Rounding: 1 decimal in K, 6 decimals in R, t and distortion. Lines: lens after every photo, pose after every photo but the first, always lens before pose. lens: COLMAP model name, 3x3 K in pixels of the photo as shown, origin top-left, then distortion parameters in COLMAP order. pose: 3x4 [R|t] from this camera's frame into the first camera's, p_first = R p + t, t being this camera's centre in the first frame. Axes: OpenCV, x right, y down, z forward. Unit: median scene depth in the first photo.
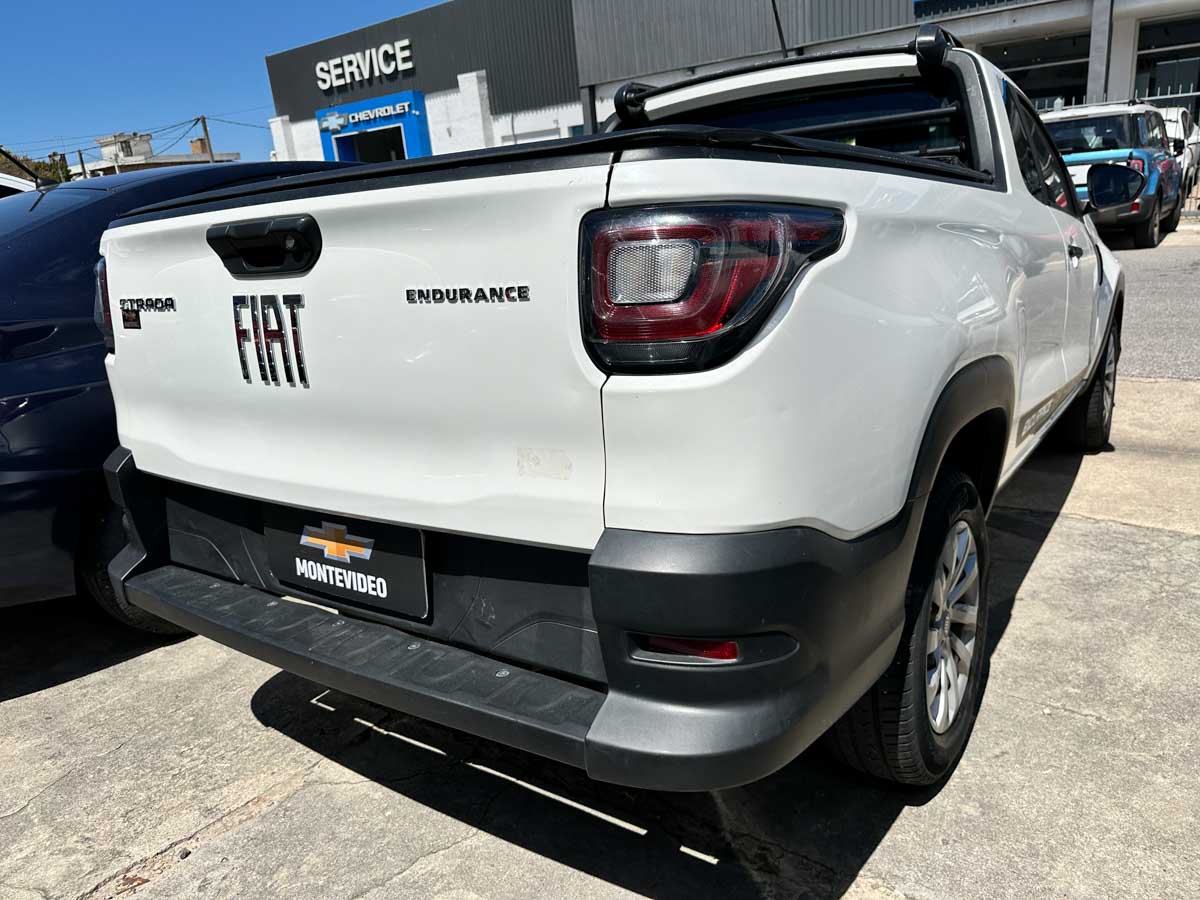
lens RADIAL K [[864.7, 0, 604.0], [0, 864.7, 451.3], [0, 0, 1]] dist [0.030481, -0.038669]
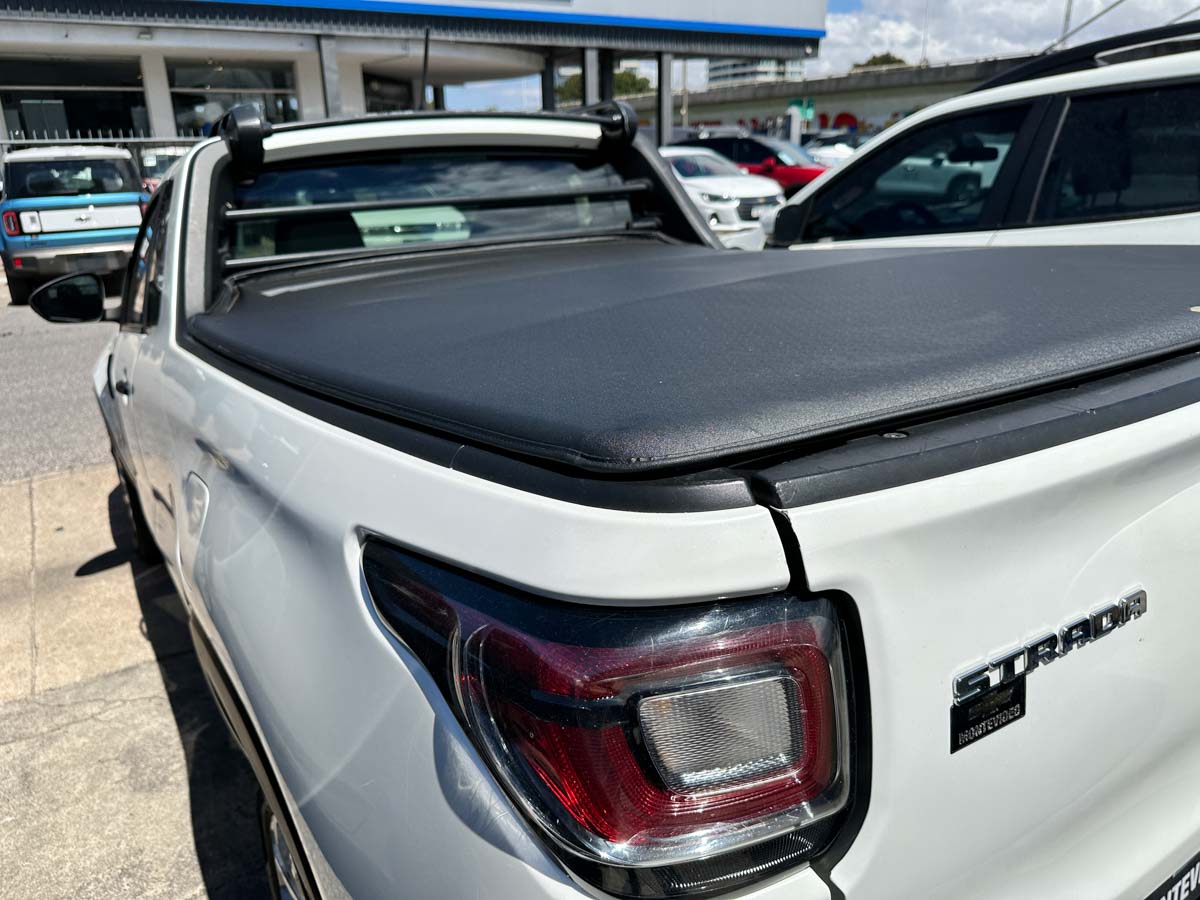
lens RADIAL K [[864.7, 0, 588.0], [0, 864.7, 455.0], [0, 0, 1]] dist [0.030481, -0.038669]
pose [[0.399435, -0.234131, 0.886360, -1.026385], [0.268125, 0.954398, 0.131274, -0.390571], [-0.876676, 0.185220, 0.443997, 1.074751]]
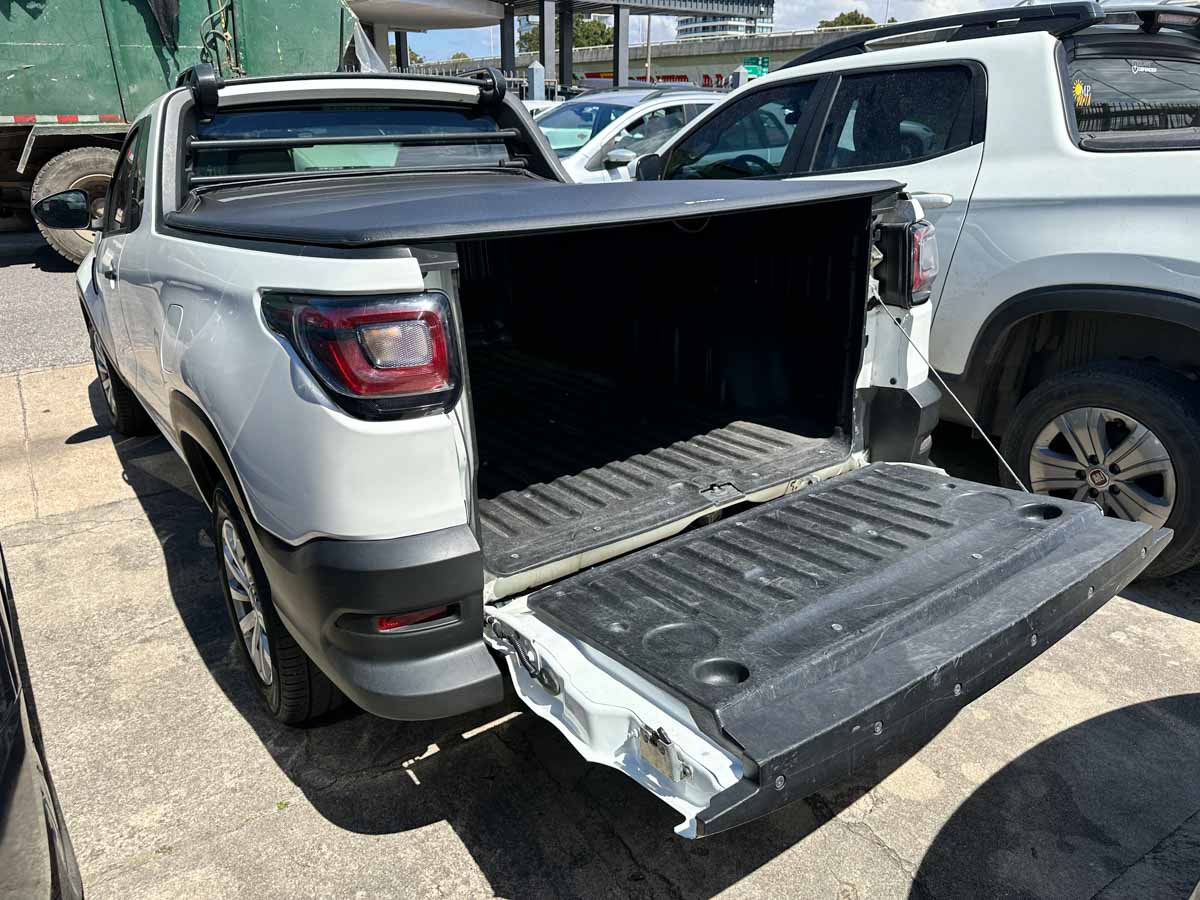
lens RADIAL K [[864.7, 0, 592.5], [0, 864.7, 447.9], [0, 0, 1]] dist [0.030481, -0.038669]
pose [[0.364770, -0.265752, 0.892367, -1.486598], [0.244899, 0.952041, 0.183416, -0.231757], [-0.898314, 0.151635, 0.412358, 0.657055]]
